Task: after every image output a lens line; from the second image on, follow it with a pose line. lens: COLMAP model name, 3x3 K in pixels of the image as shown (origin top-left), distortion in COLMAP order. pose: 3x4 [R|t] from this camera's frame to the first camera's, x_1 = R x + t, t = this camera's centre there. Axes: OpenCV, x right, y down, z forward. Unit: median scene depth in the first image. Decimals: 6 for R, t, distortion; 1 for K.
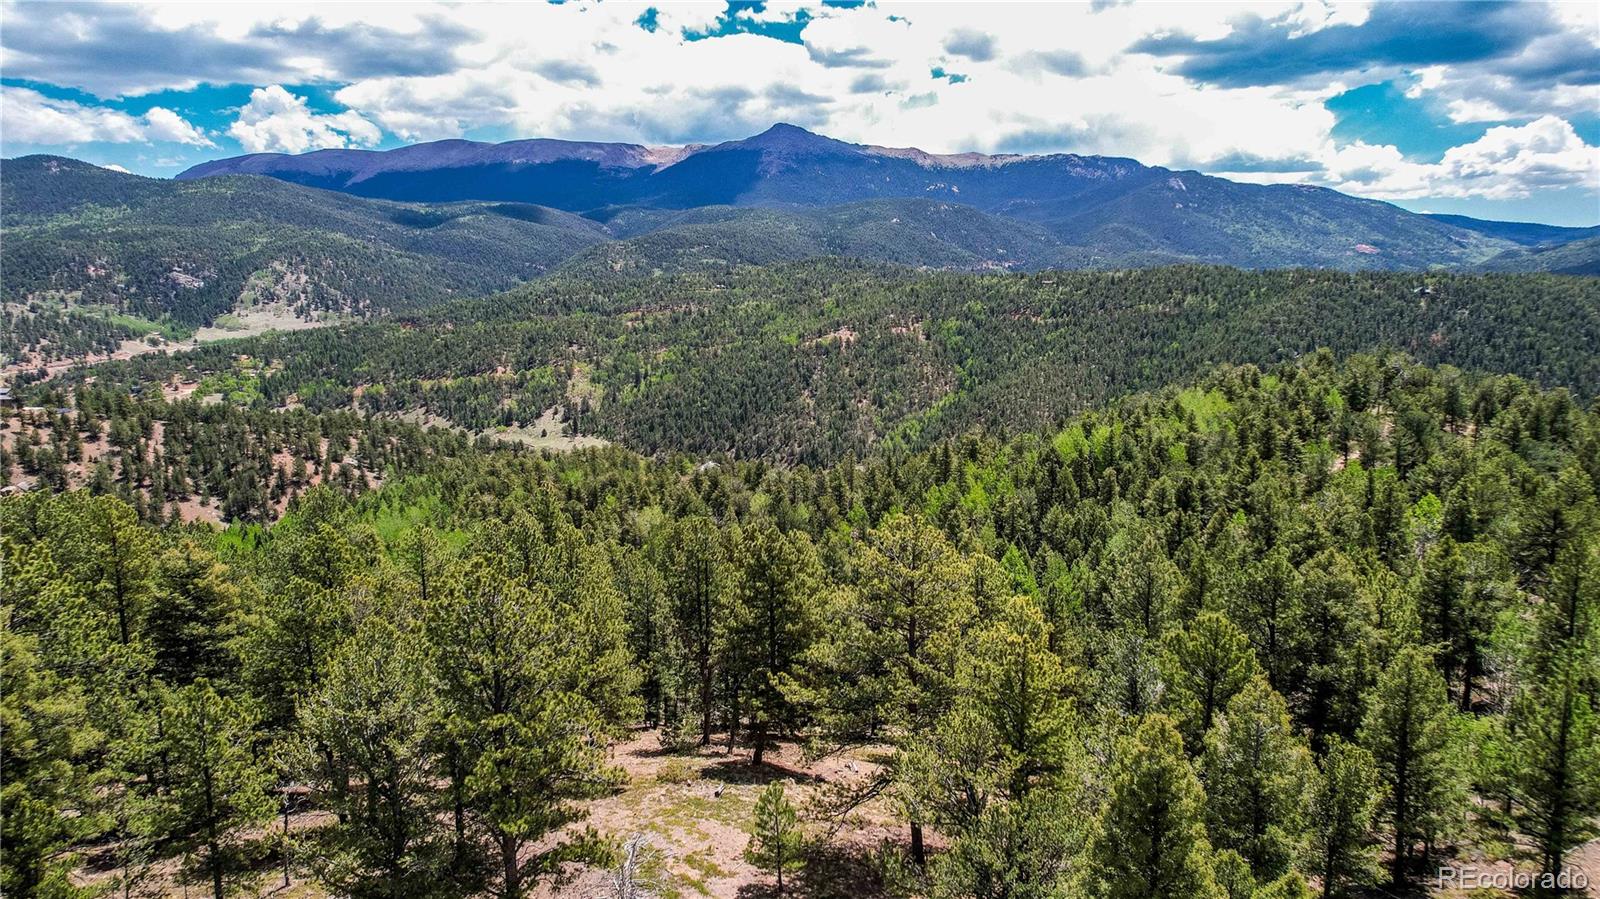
lens RADIAL K [[1011.4, 0, 799.9], [0, 1011.4, 439.5], [0, 0, 1]] dist [-0.061903, 0.067796]
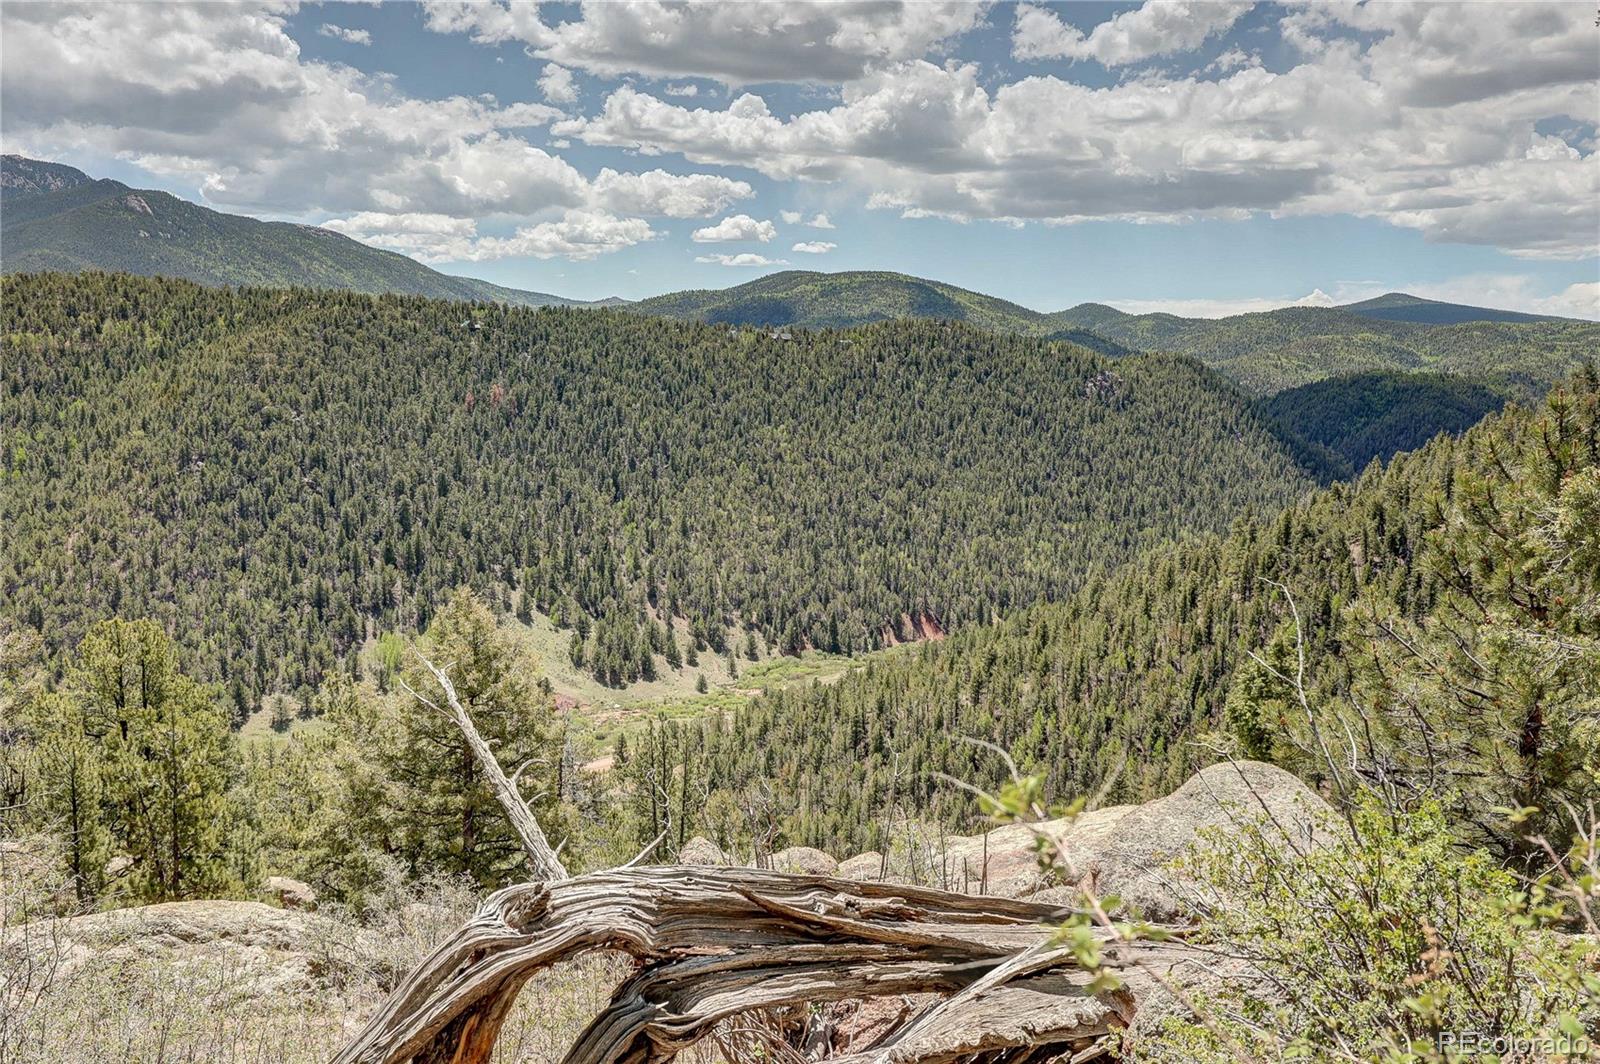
lens RADIAL K [[1219.5, 0, 800.0], [0, 1219.5, 532.0], [0, 0, 1]] dist [0.002247, 0.001212]
pose [[0.674107, -0.076524, 0.734659, 0.114299], [0.082829, 0.996177, 0.027763, -0.008358], [-0.733975, 0.042136, 0.677869, 0.208290]]
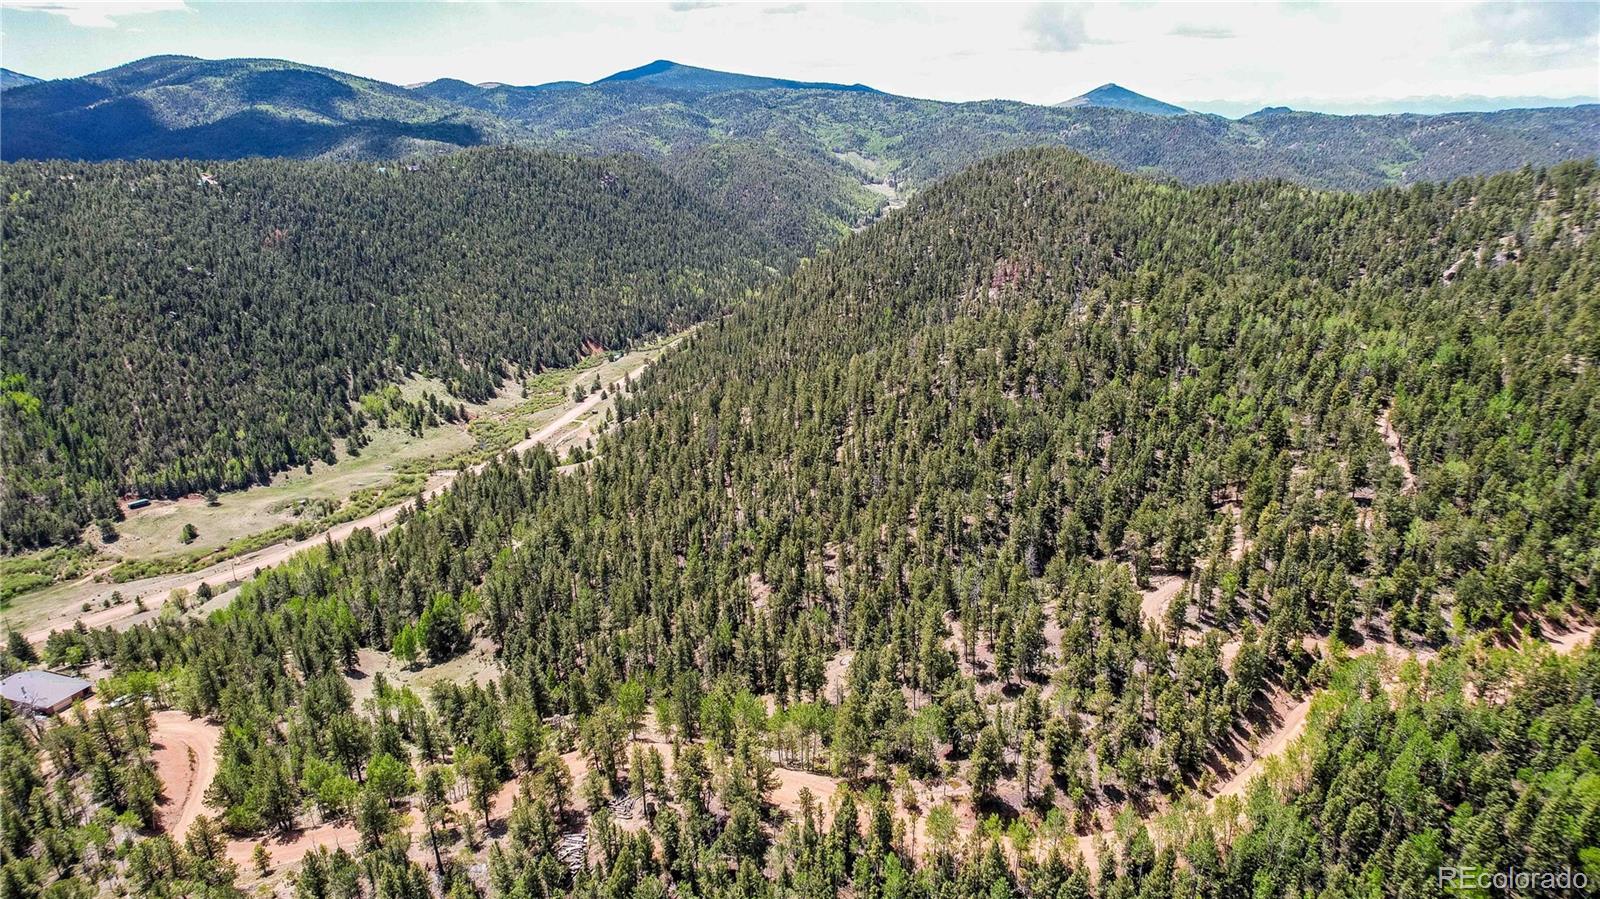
lens RADIAL K [[1011.4, 0, 799.9], [0, 1011.4, 439.5], [0, 0, 1]] dist [-0.061903, 0.067796]
pose [[0.146208, -0.300002, 0.942668, -0.196808], [0.167312, 0.946679, 0.275328, -0.067896], [-0.975002, 0.117465, 0.188606, 0.243615]]
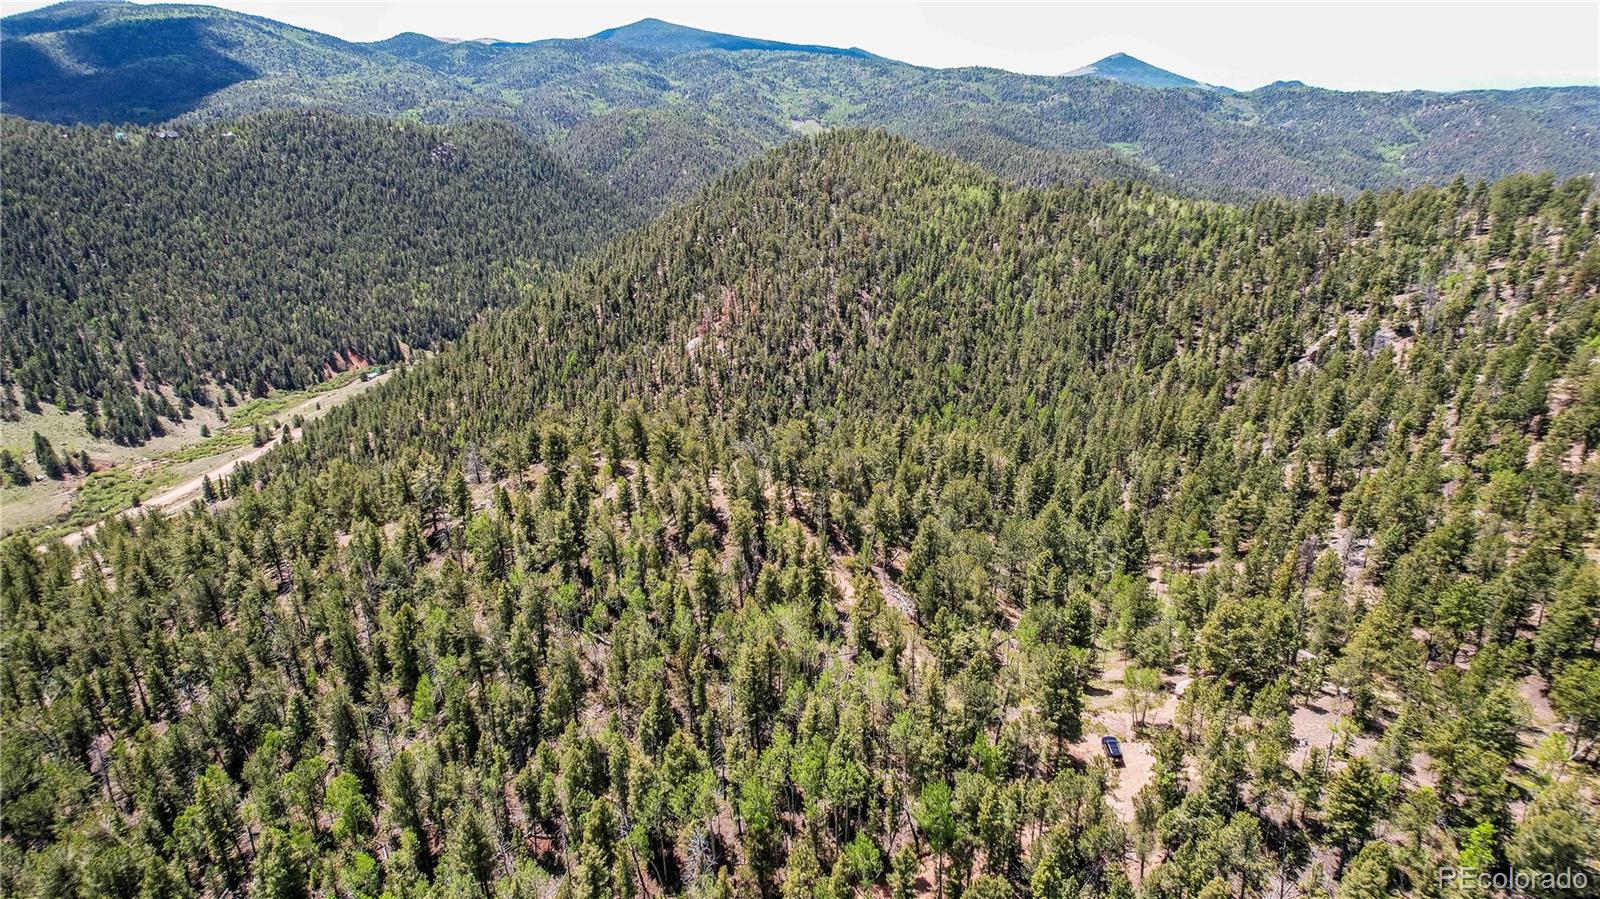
lens RADIAL K [[1011.4, 0, 799.9], [0, 1011.4, 439.5], [0, 0, 1]] dist [-0.061903, 0.067796]
pose [[0.160403, -0.327424, 0.931163, -0.023799], [0.146788, 0.940801, 0.305527, -0.053248], [-0.976076, 0.087676, 0.198969, 0.133311]]
